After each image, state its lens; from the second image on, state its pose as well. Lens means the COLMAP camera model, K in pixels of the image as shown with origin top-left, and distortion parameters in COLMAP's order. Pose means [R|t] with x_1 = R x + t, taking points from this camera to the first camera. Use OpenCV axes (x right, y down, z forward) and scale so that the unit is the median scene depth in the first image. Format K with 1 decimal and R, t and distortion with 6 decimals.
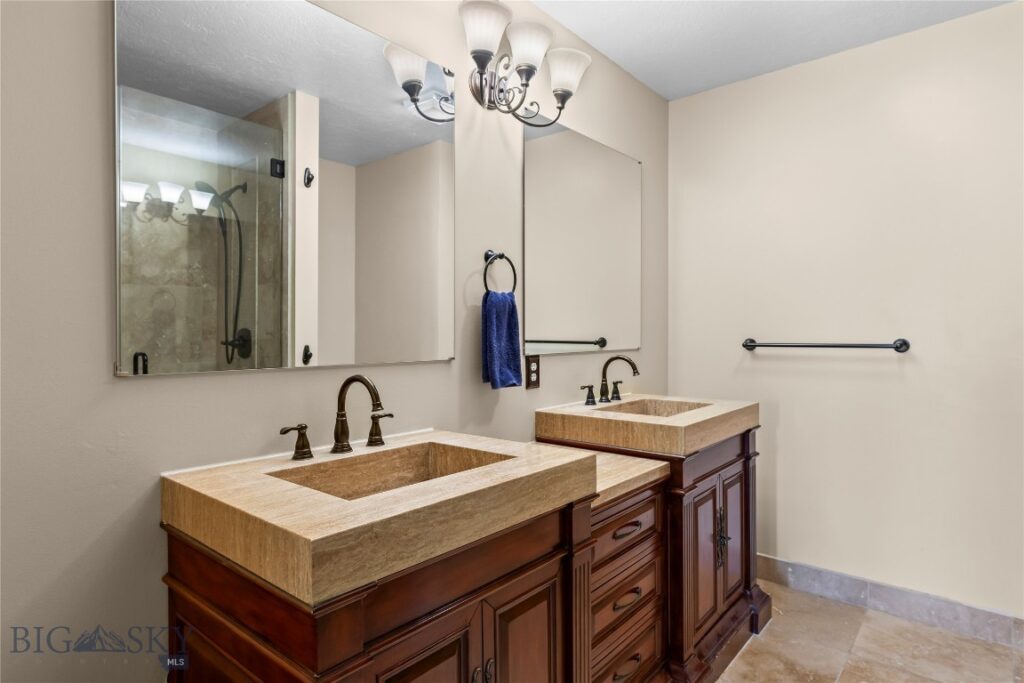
lens RADIAL K [[565.7, 0, 523.5], [0, 565.7, 337.1], [0, 0, 1]] dist [0.007581, -0.003337]
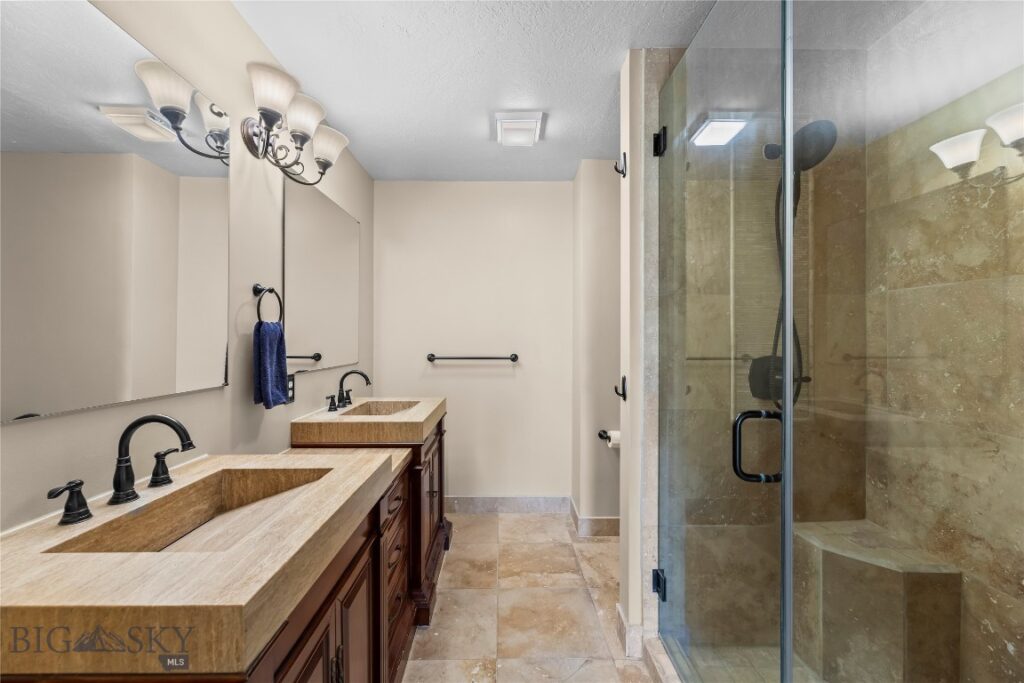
lens RADIAL K [[403.9, 0, 514.7], [0, 403.9, 338.5], [0, 0, 1]] dist [0.005860, -0.000991]
pose [[0.755153, 0.010892, 0.655458, -0.207282], [-0.004489, 0.999924, -0.011444, -0.040719], [-0.655533, 0.005699, 0.755145, 0.068756]]
